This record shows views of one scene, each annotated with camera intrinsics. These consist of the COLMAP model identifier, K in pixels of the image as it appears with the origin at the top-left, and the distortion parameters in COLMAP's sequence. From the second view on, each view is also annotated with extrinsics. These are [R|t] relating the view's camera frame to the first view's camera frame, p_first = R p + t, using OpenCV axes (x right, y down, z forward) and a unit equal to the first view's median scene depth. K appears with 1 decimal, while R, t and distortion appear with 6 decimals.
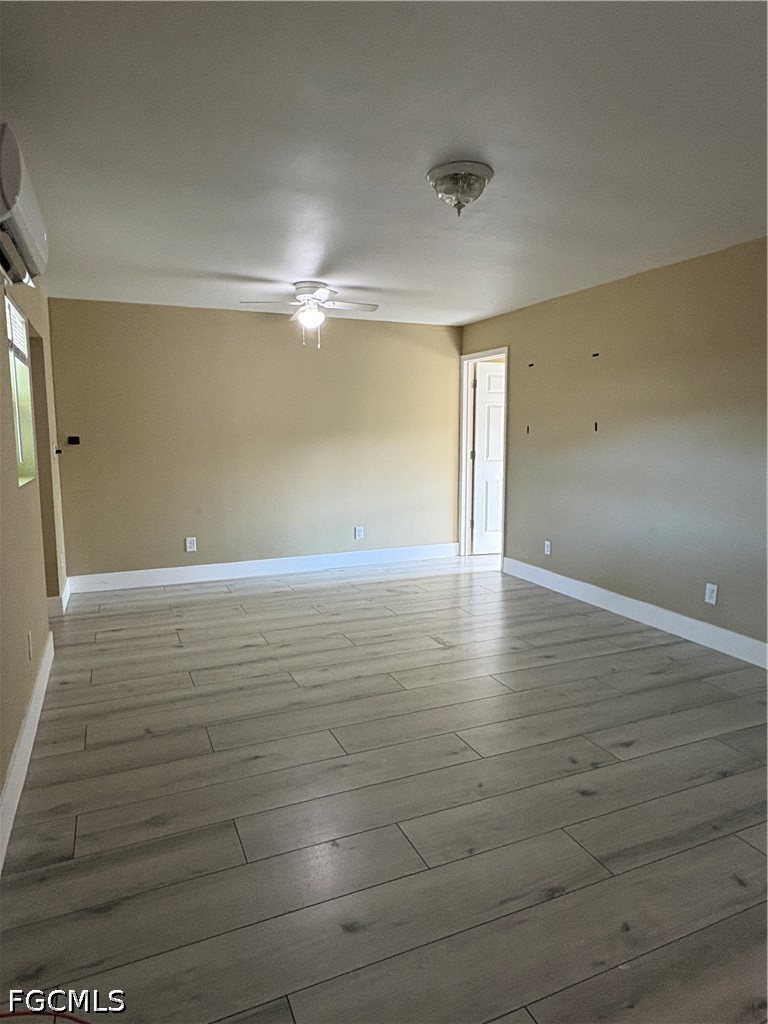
lens RADIAL K [[634.7, 0, 384.0], [0, 634.7, 512.0], [0, 0, 1]] dist [-0.005512, 0.001356]
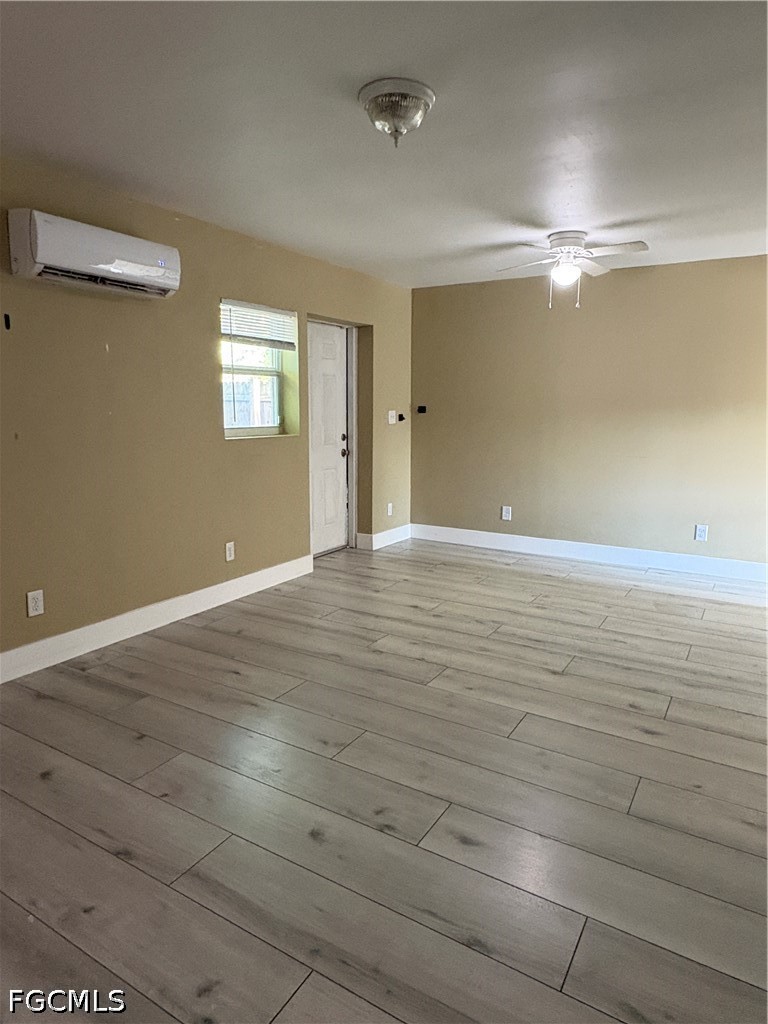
lens RADIAL K [[634.7, 0, 384.0], [0, 634.7, 512.0], [0, 0, 1]] dist [-0.005512, 0.001356]
pose [[0.579539, 0.145049, -0.801932, 0.557297], [-0.113020, 0.988829, 0.097176, -0.038994], [0.807069, 0.034317, 0.589459, 0.321963]]
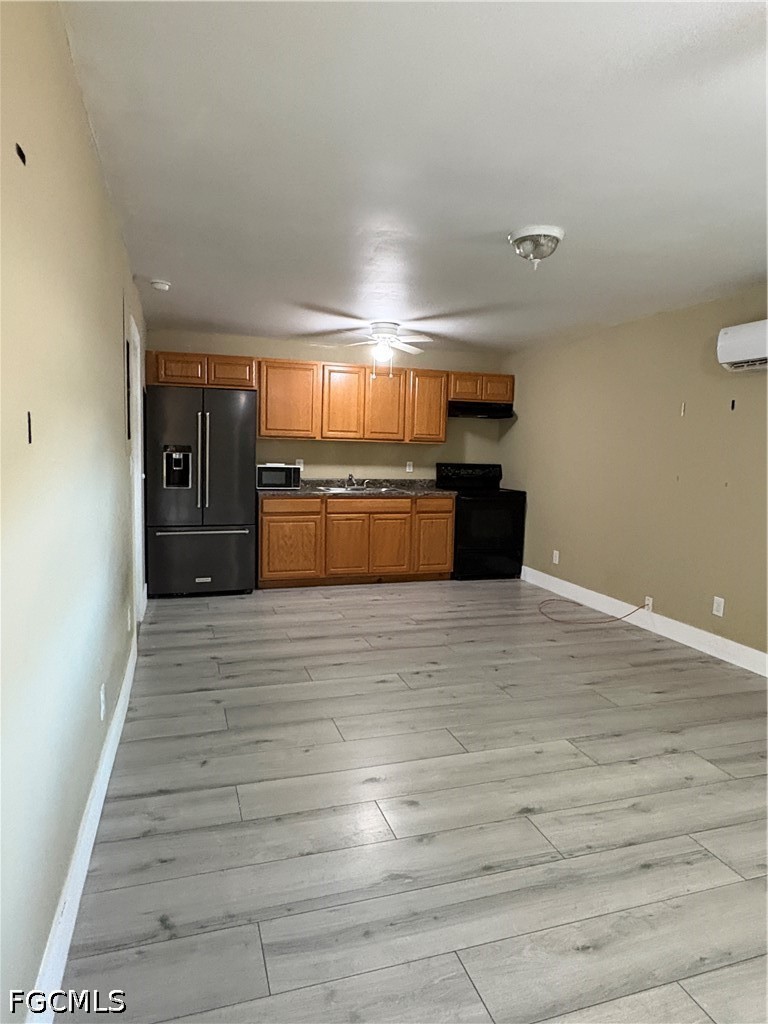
lens RADIAL K [[634.7, 0, 384.0], [0, 634.7, 512.0], [0, 0, 1]] dist [-0.005512, 0.001356]
pose [[-0.995350, -0.034438, 0.089958, 0.178206], [-0.012922, 0.973203, 0.229585, -0.191224], [-0.095454, 0.227355, -0.969122, 1.458471]]
